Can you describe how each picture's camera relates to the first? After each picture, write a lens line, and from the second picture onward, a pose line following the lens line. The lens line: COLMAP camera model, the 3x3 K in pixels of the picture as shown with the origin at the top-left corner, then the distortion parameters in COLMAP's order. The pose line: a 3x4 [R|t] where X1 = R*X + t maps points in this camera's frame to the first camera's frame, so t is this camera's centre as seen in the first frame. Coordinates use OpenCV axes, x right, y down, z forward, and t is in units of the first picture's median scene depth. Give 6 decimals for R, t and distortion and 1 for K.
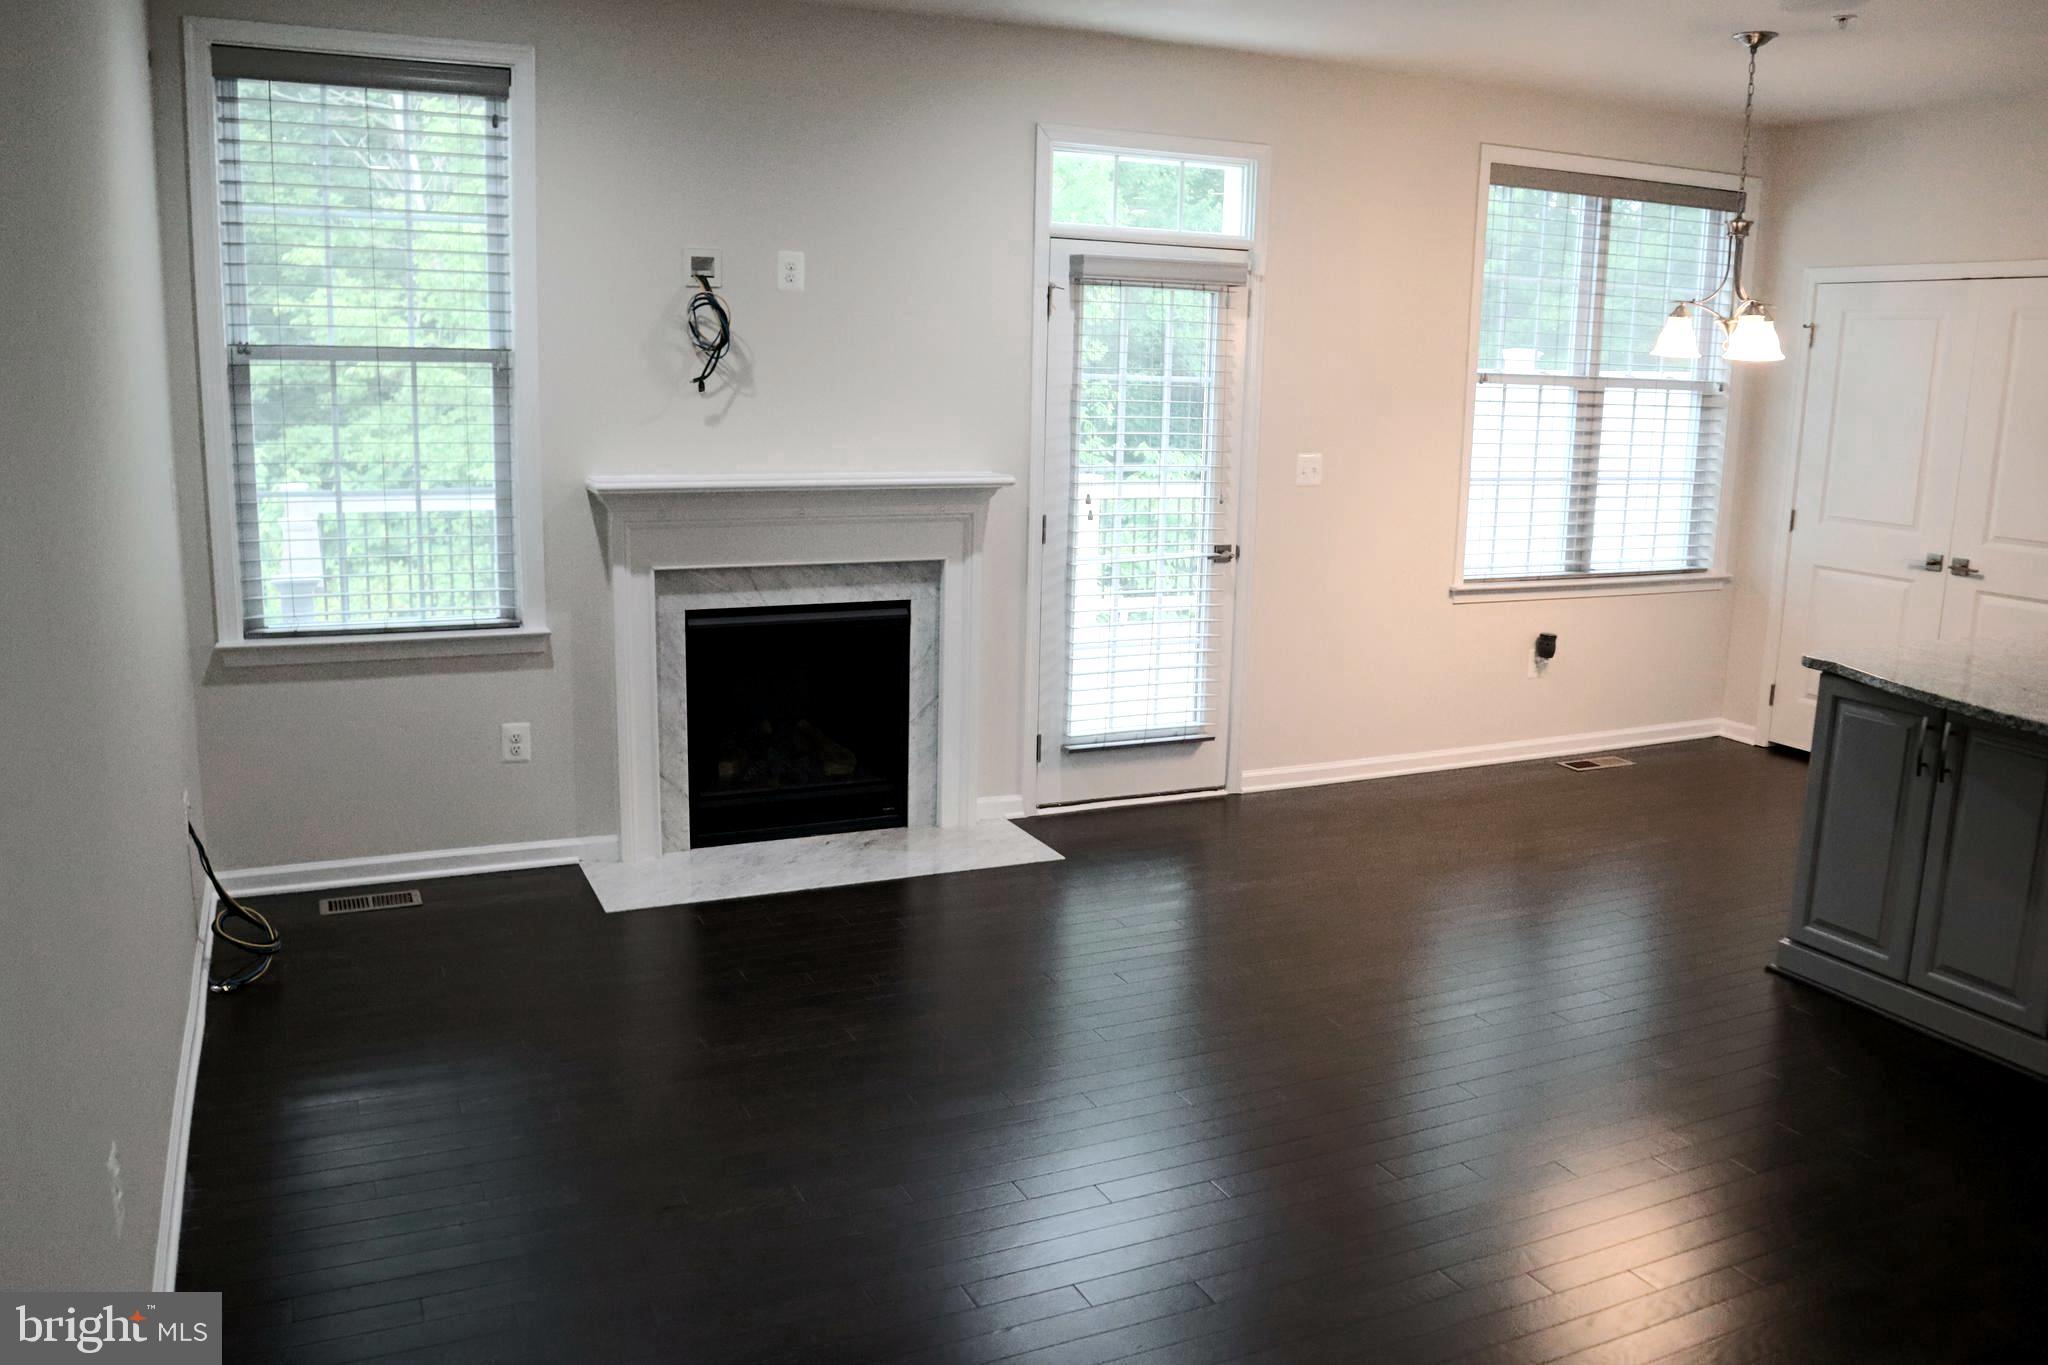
lens RADIAL K [[1589.4, 0, 1025.0], [0, 1589.4, 681.9], [0, 0, 1]] dist [-0.103367, 0.046558]
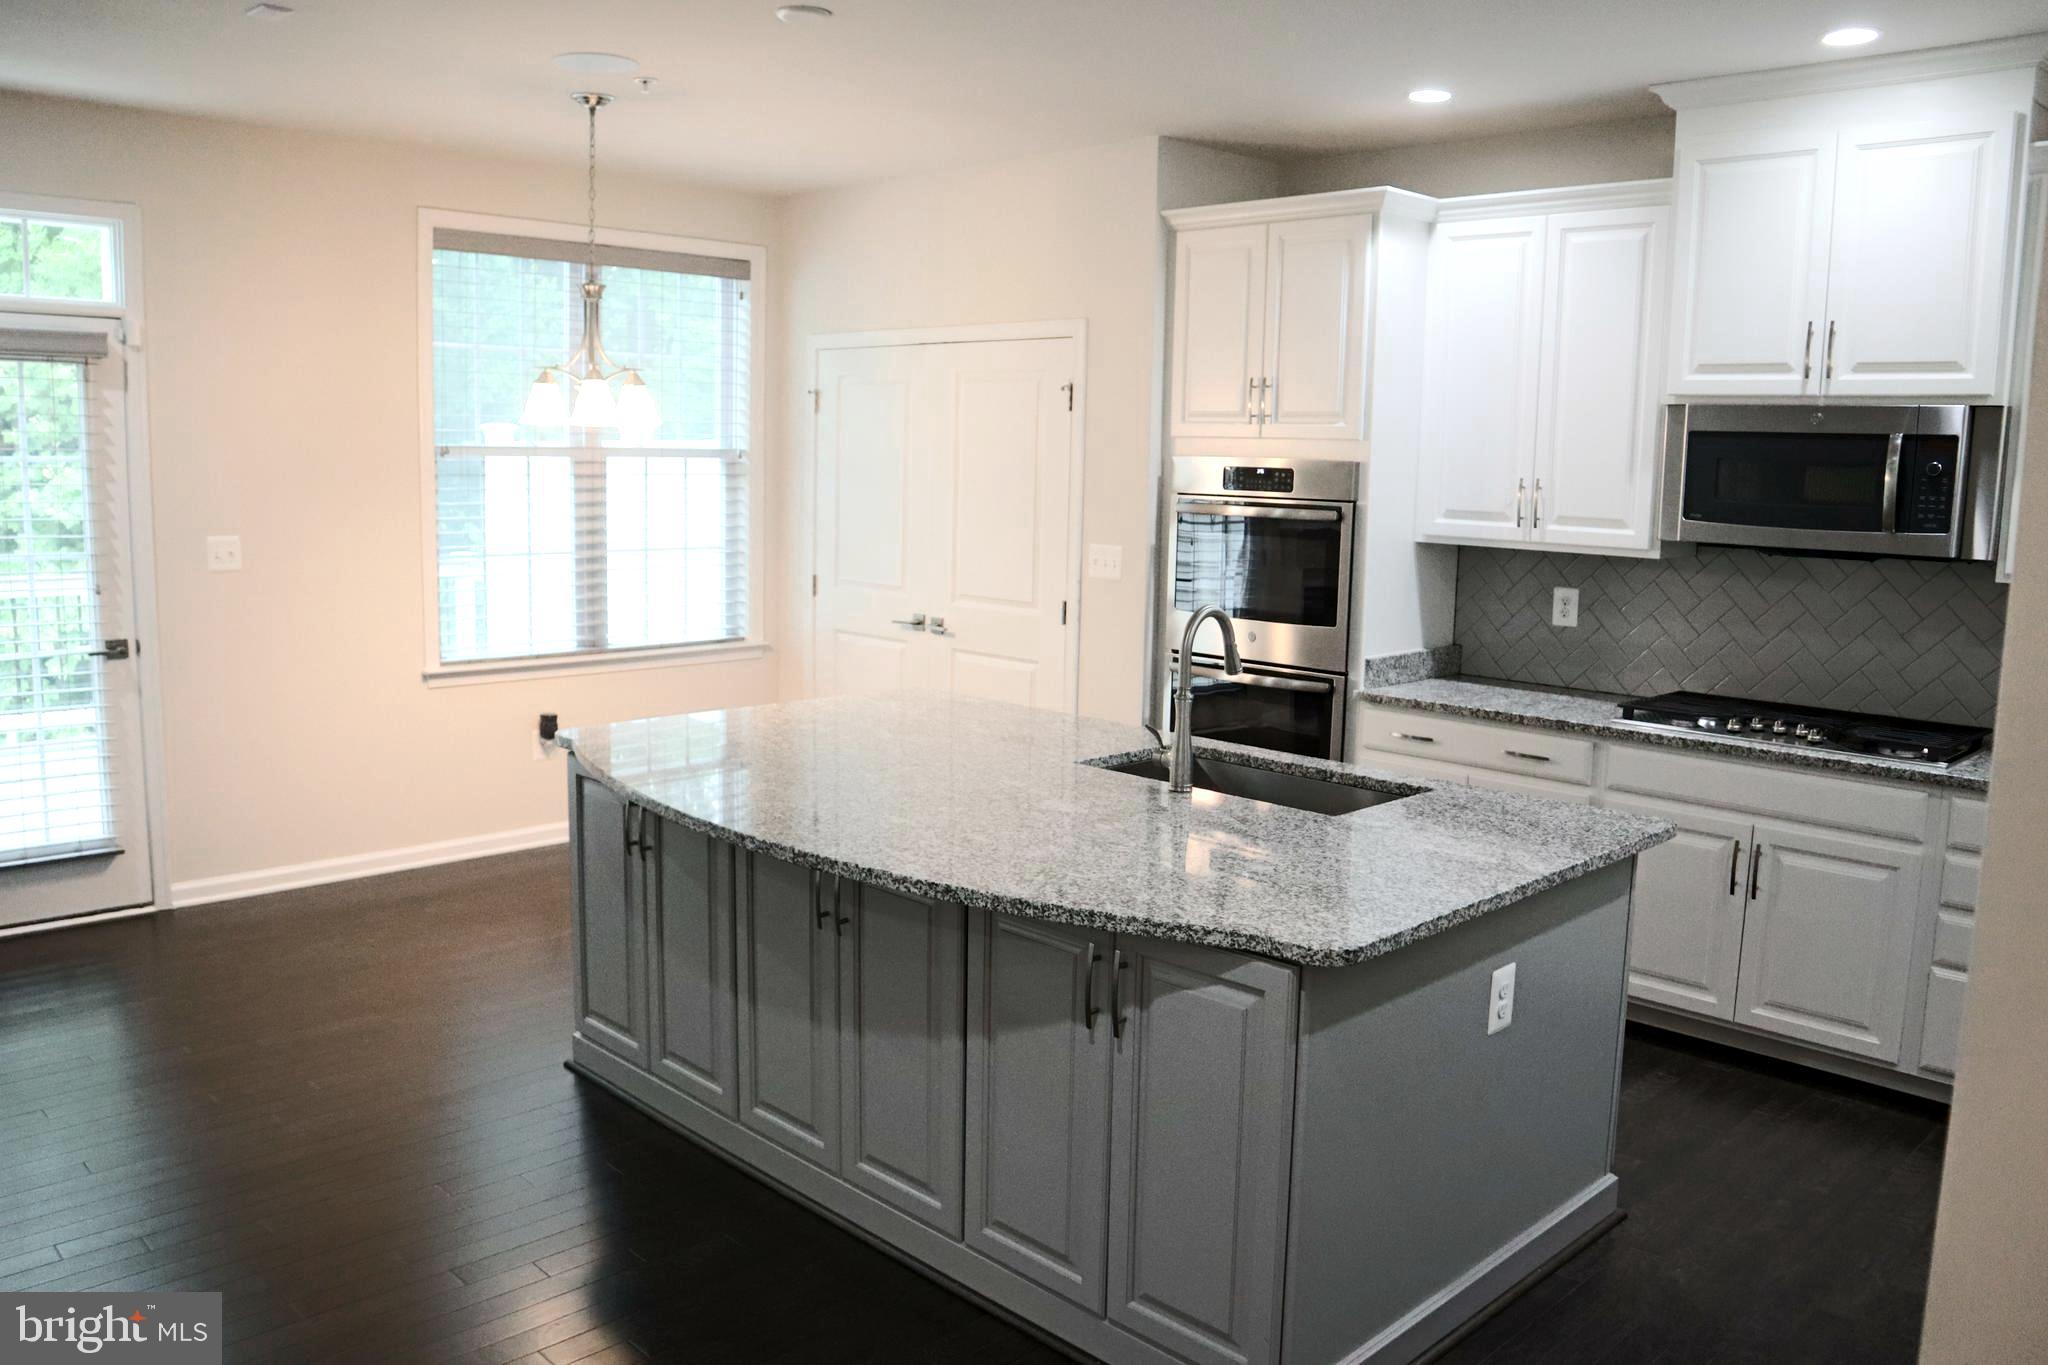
lens RADIAL K [[1589.4, 0, 1008.6], [0, 1589.4, 673.7], [0, 0, 1]] dist [-0.103367, 0.046558]
pose [[0.947717, -0.047445, 0.315566, 0.304843], [0.063464, 0.997155, -0.040676, 0.002115], [-0.312738, 0.058576, 0.948032, -0.002966]]
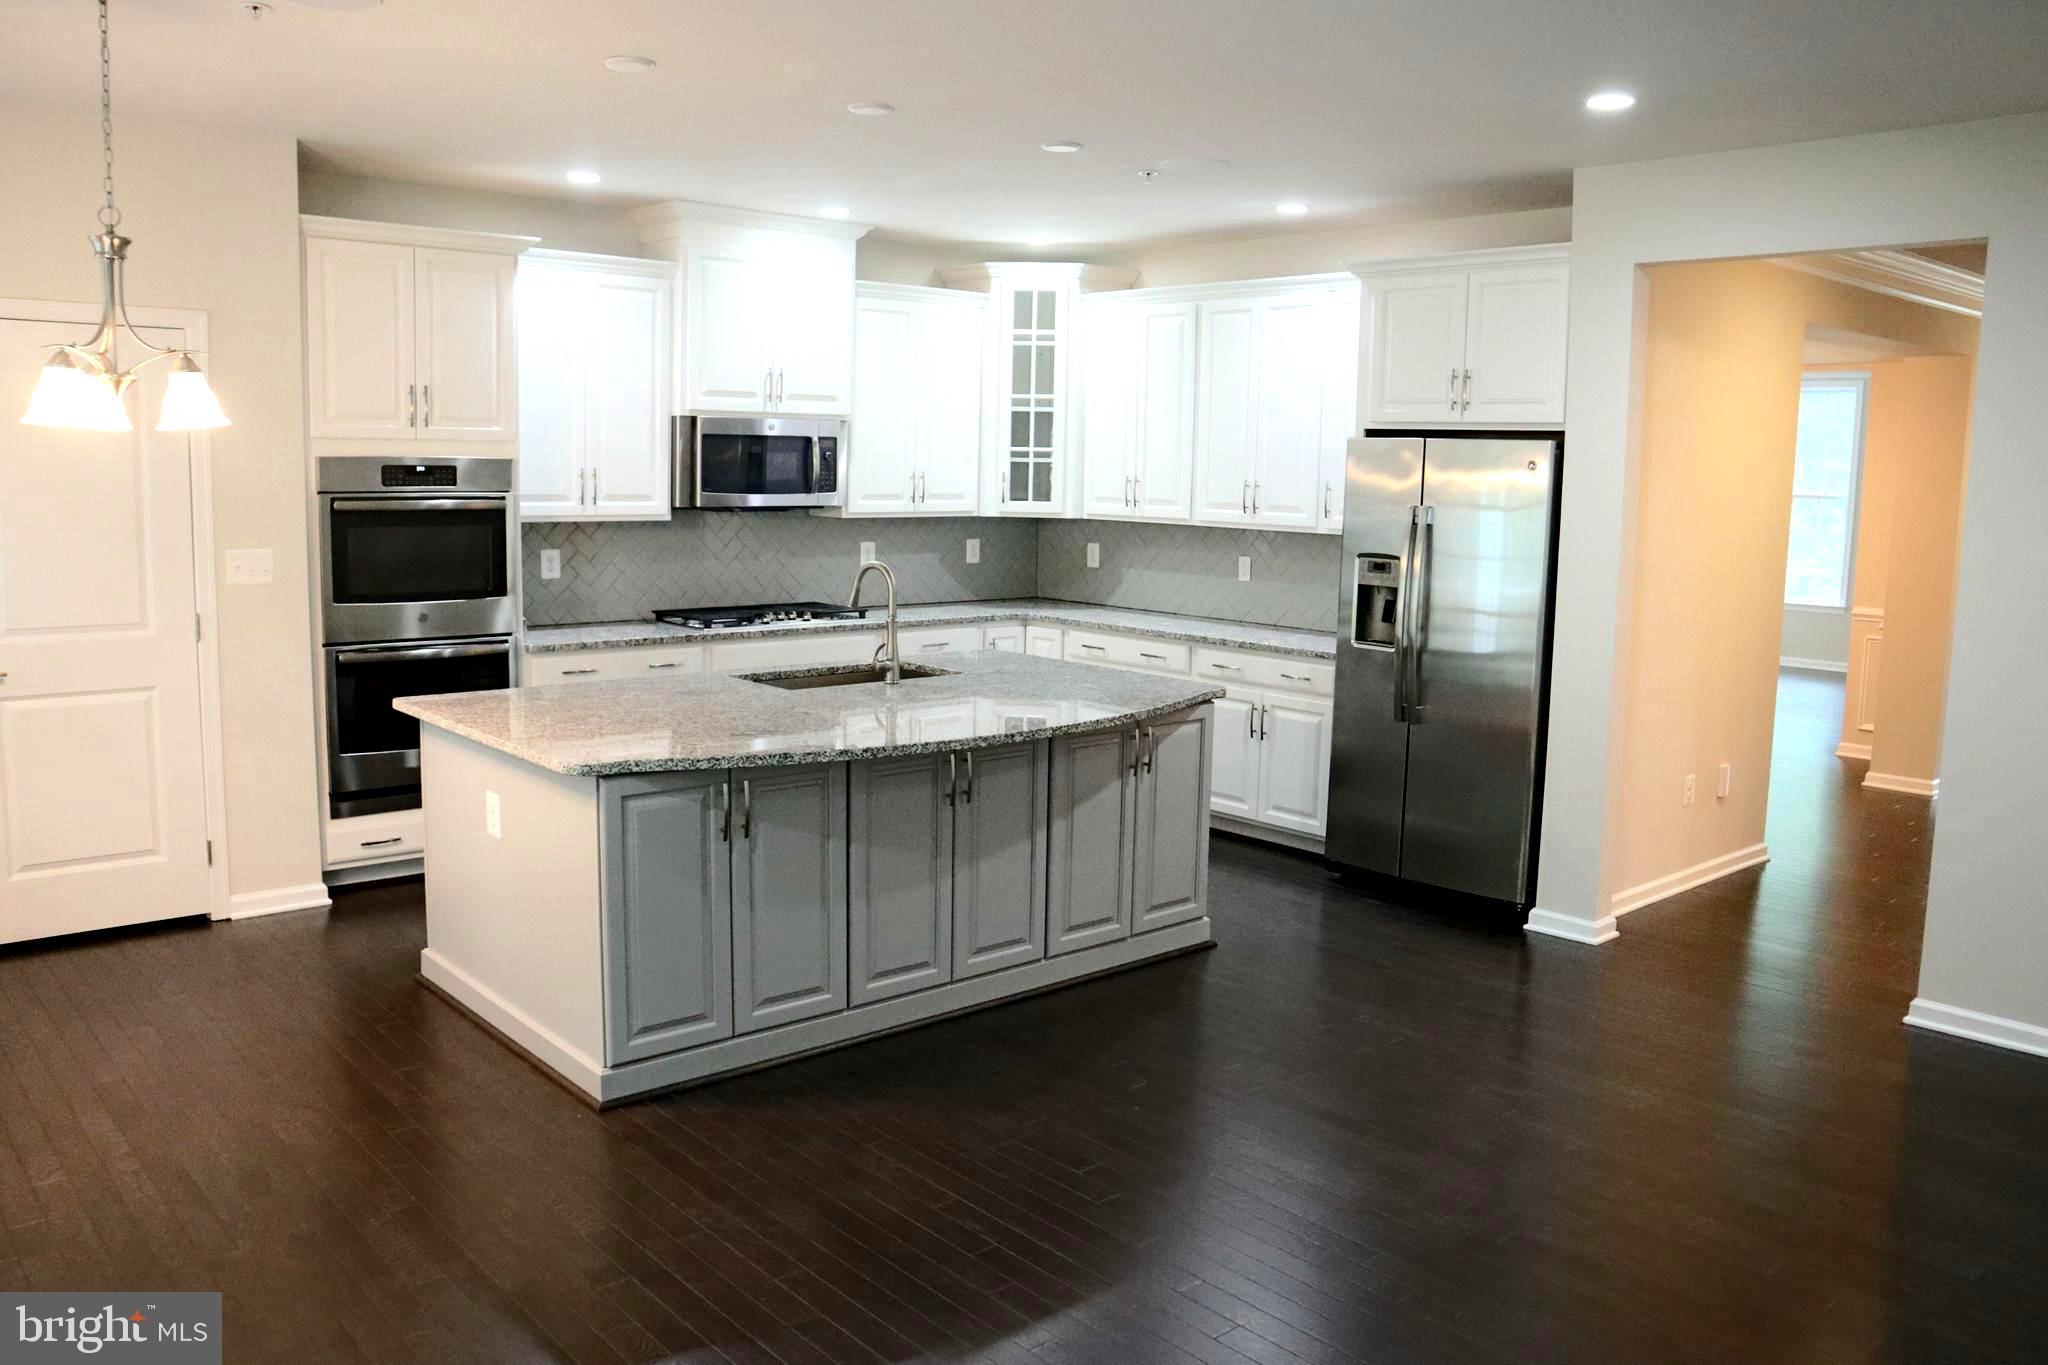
lens RADIAL K [[1589.4, 0, 1022.1], [0, 1589.4, 685.3], [0, 0, 1]] dist [-0.103367, 0.046558]
pose [[-0.271597, -0.160142, 0.948994, -0.283424], [0.162176, 0.964343, 0.209146, -0.139534], [-0.948649, 0.210707, -0.235941, 0.637973]]
